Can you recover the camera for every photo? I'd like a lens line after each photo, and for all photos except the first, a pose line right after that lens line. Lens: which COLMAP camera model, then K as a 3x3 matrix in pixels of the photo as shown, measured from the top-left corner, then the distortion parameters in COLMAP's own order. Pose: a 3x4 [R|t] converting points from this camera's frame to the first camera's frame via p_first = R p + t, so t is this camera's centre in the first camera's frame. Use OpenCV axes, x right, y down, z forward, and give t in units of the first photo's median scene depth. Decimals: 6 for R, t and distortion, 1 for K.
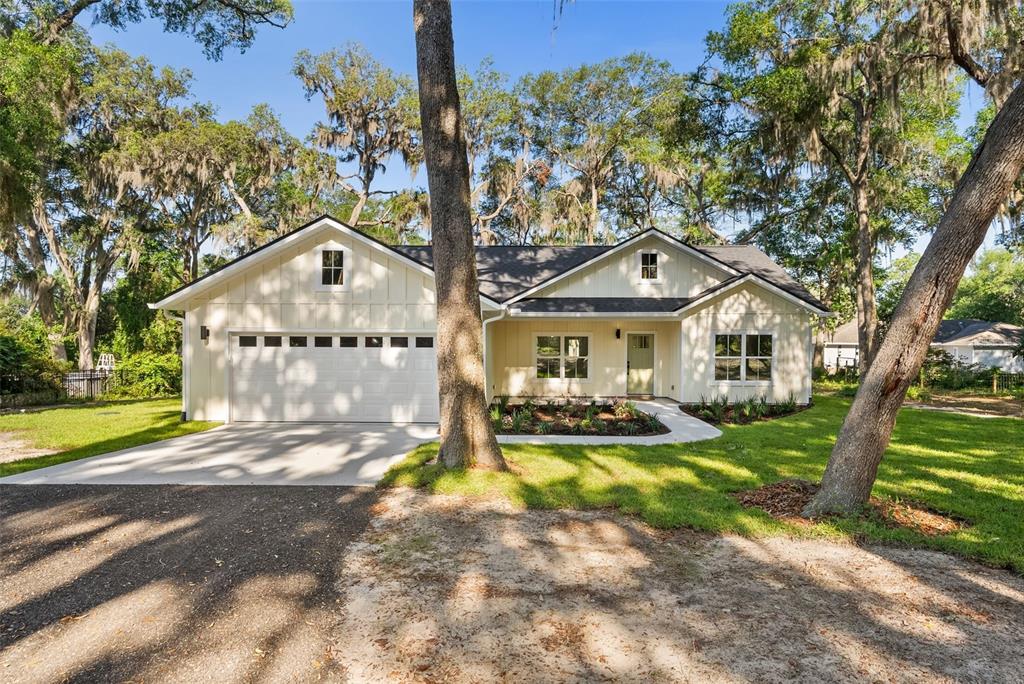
lens RADIAL K [[605.3, 0, 512.0], [0, 605.3, 342.0], [0, 0, 1]] dist [-0.002216, 0.000196]
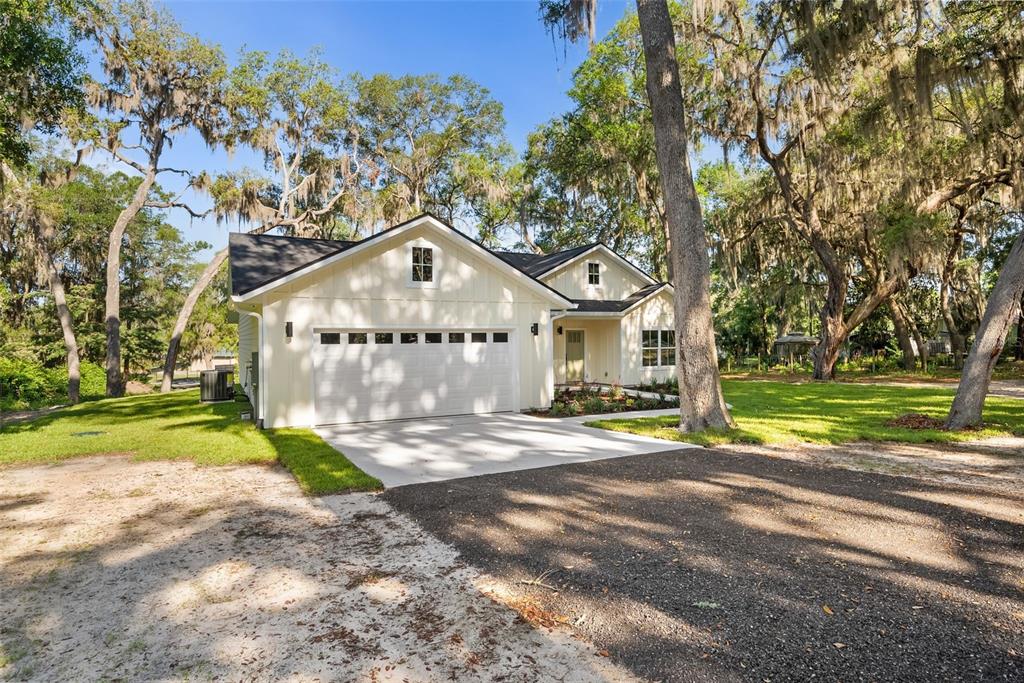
lens RADIAL K [[605.3, 0, 512.0], [0, 605.3, 341.5], [0, 0, 1]] dist [-0.002216, 0.000196]
pose [[0.864612, -0.015780, 0.502192, -0.661845], [0.017644, 0.999844, 0.001040, 0.005000], [-0.502130, 0.007962, 0.864755, 0.061677]]
